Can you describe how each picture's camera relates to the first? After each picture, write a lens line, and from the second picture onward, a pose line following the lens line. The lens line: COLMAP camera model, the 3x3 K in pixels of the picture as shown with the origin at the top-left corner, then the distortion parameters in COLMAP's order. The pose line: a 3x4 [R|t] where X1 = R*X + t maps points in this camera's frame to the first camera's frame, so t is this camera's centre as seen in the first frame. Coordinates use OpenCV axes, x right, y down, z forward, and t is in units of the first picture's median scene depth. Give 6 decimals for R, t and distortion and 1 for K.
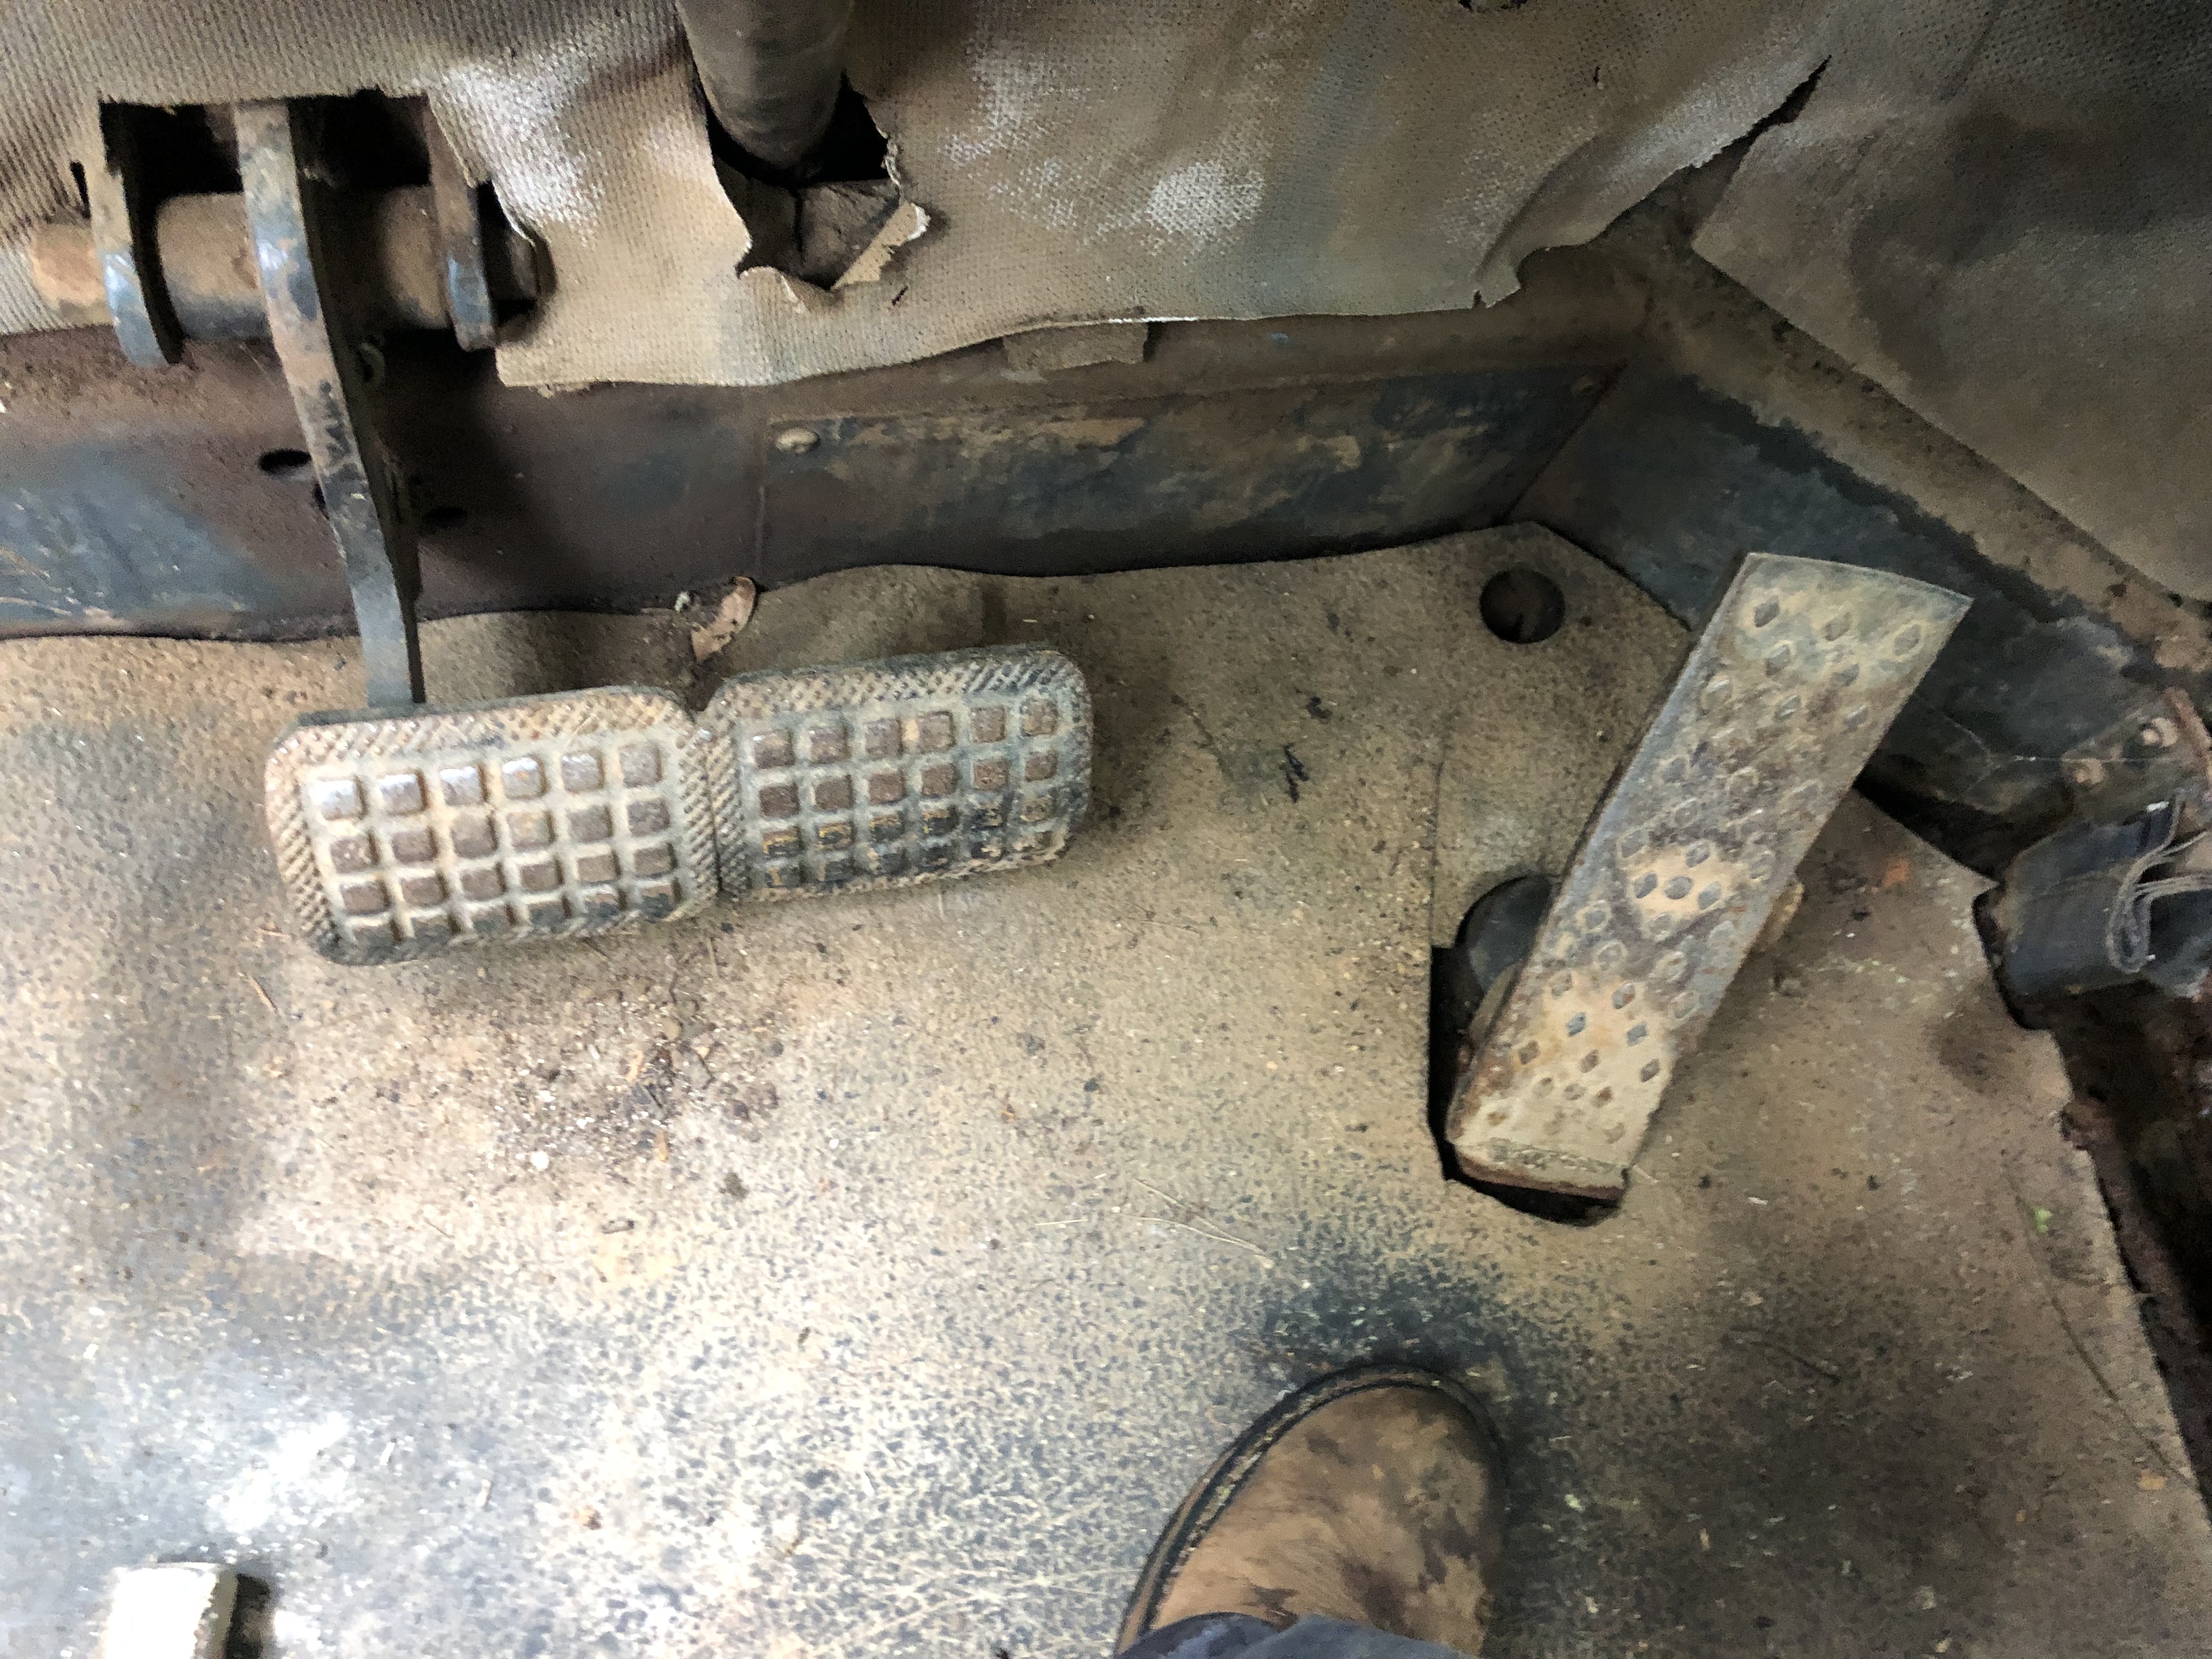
lens RADIAL K [[1779.7, 0, 1094.1], [0, 1779.7, 803.8], [0, 0, 1]] dist [0.022584, -0.009600]
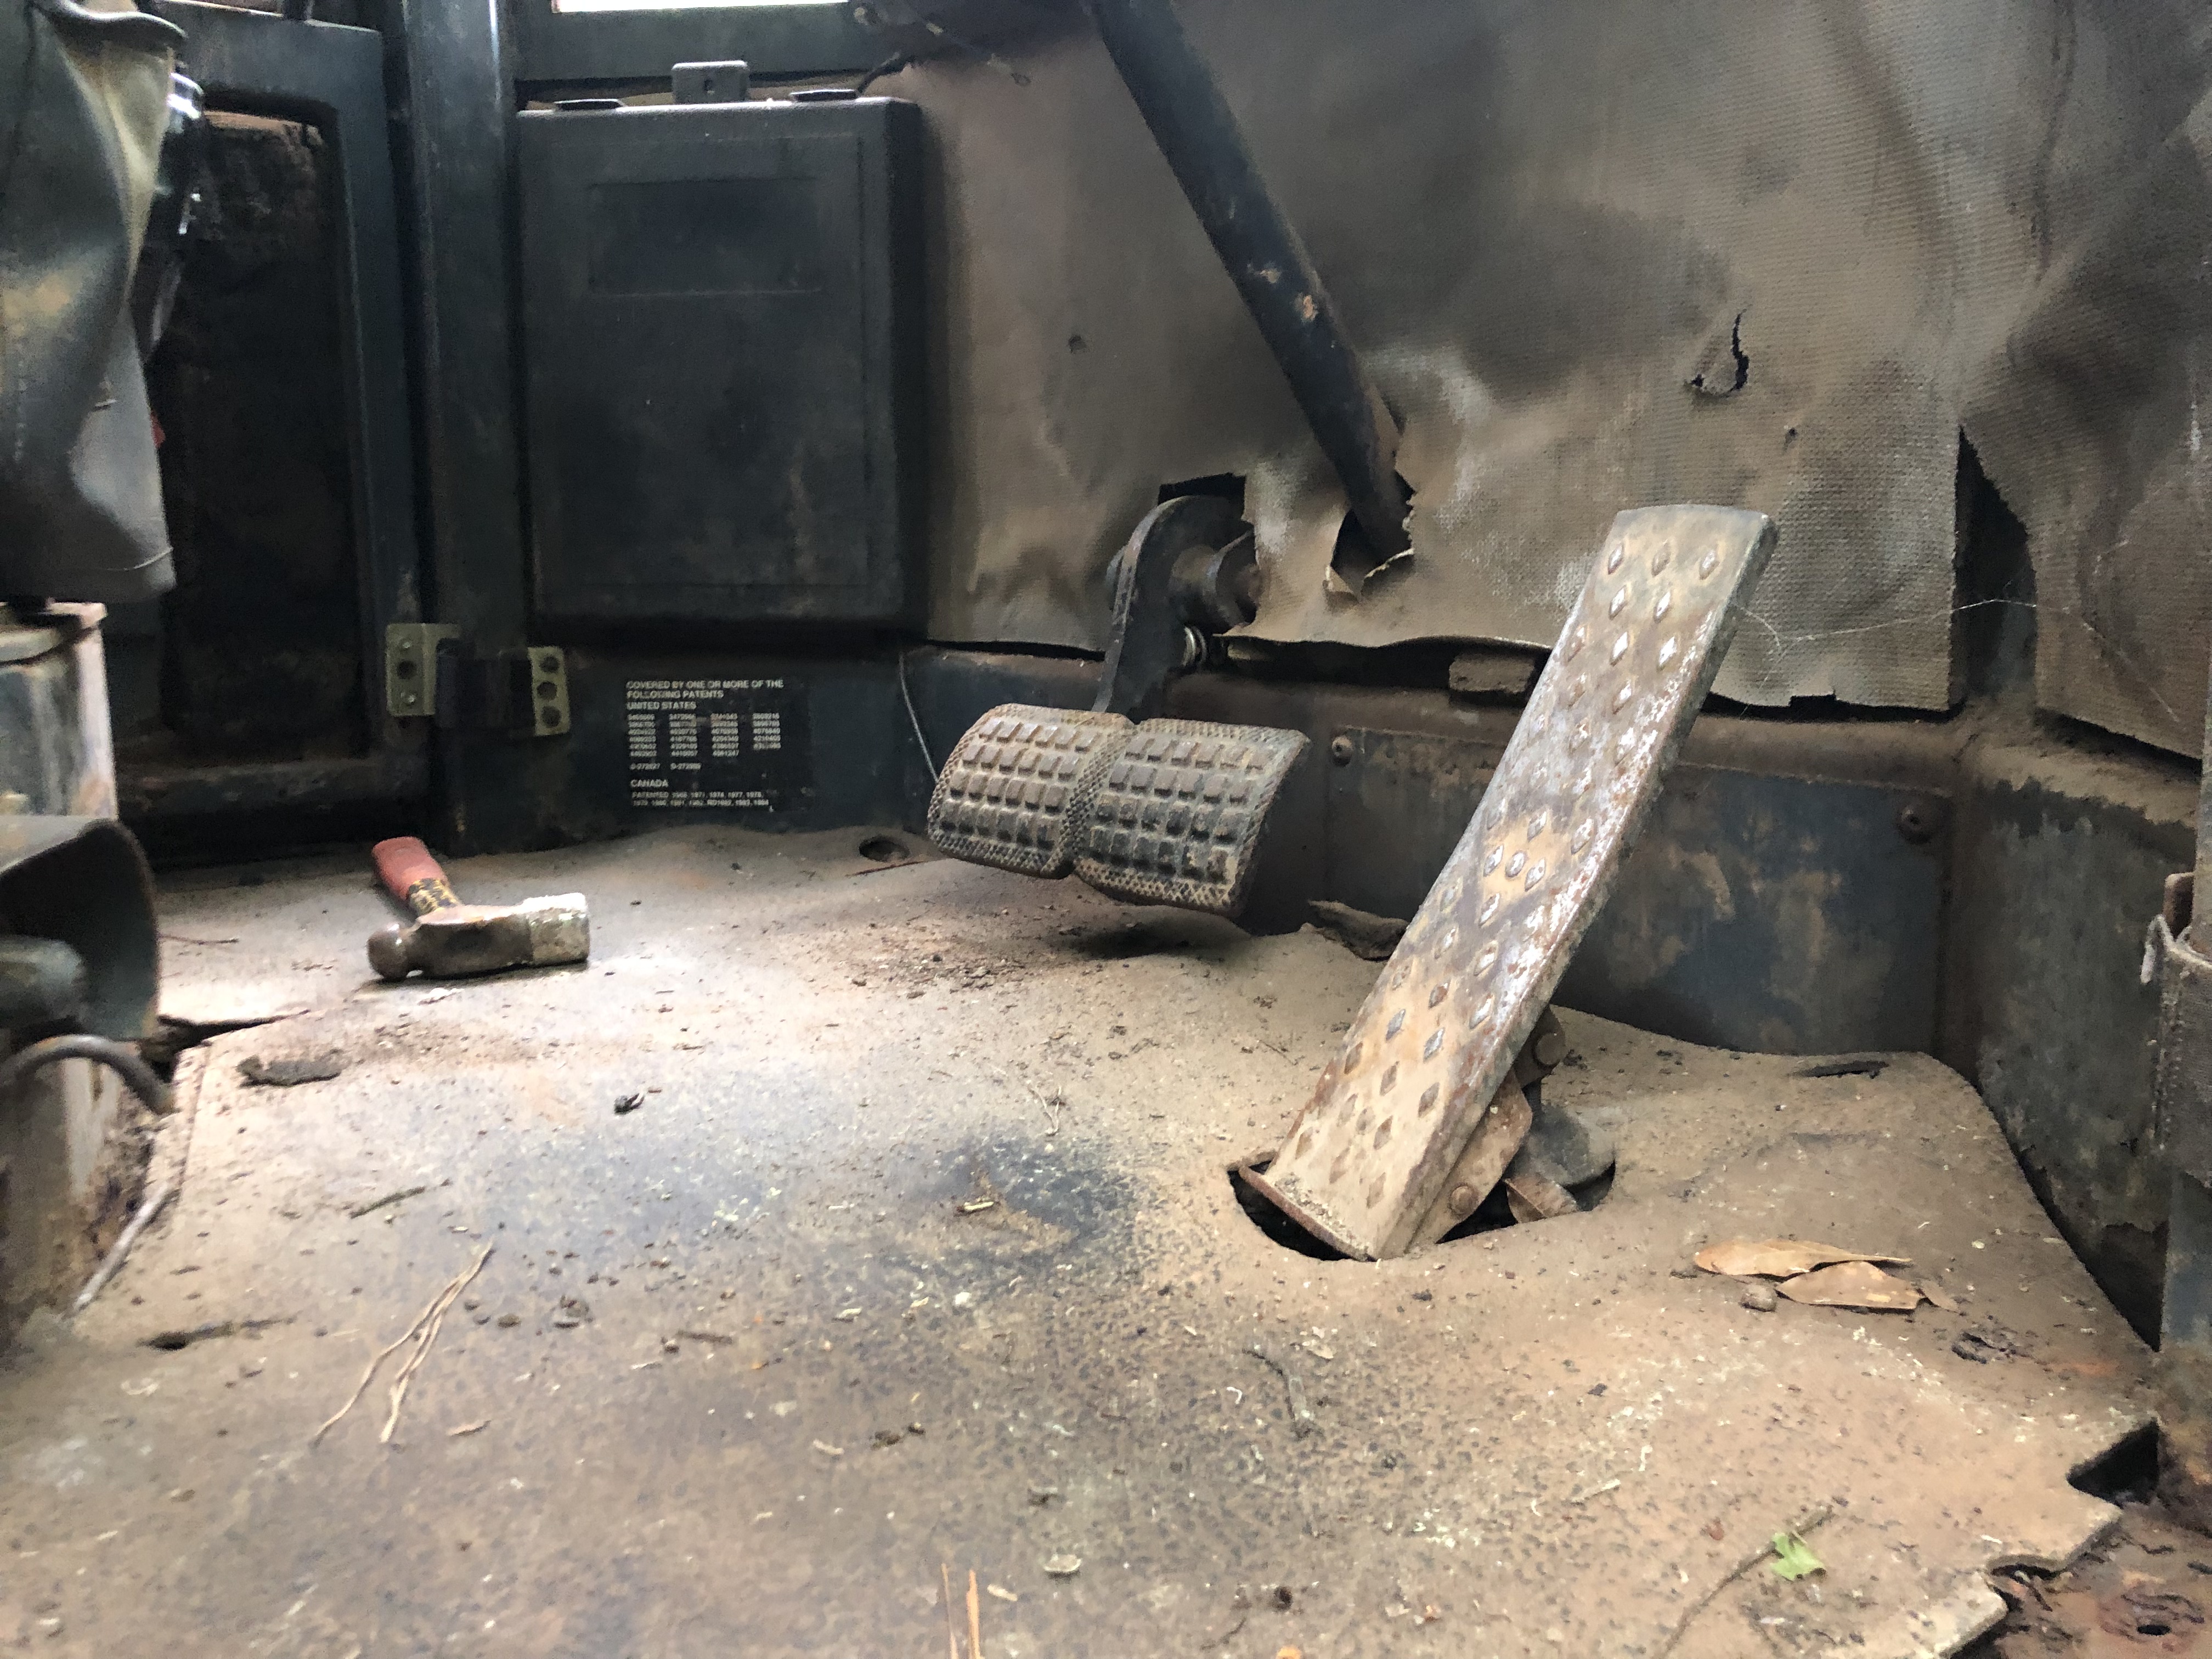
lens RADIAL K [[1779.7, 0, 1094.1], [0, 1779.7, 803.8], [0, 0, 1]] dist [0.022584, -0.009600]
pose [[0.455129, -0.034637, -0.889751, 1.034549], [-0.788696, 0.448125, -0.420882, 0.589859], [0.413298, 0.893300, 0.176637, 0.678238]]
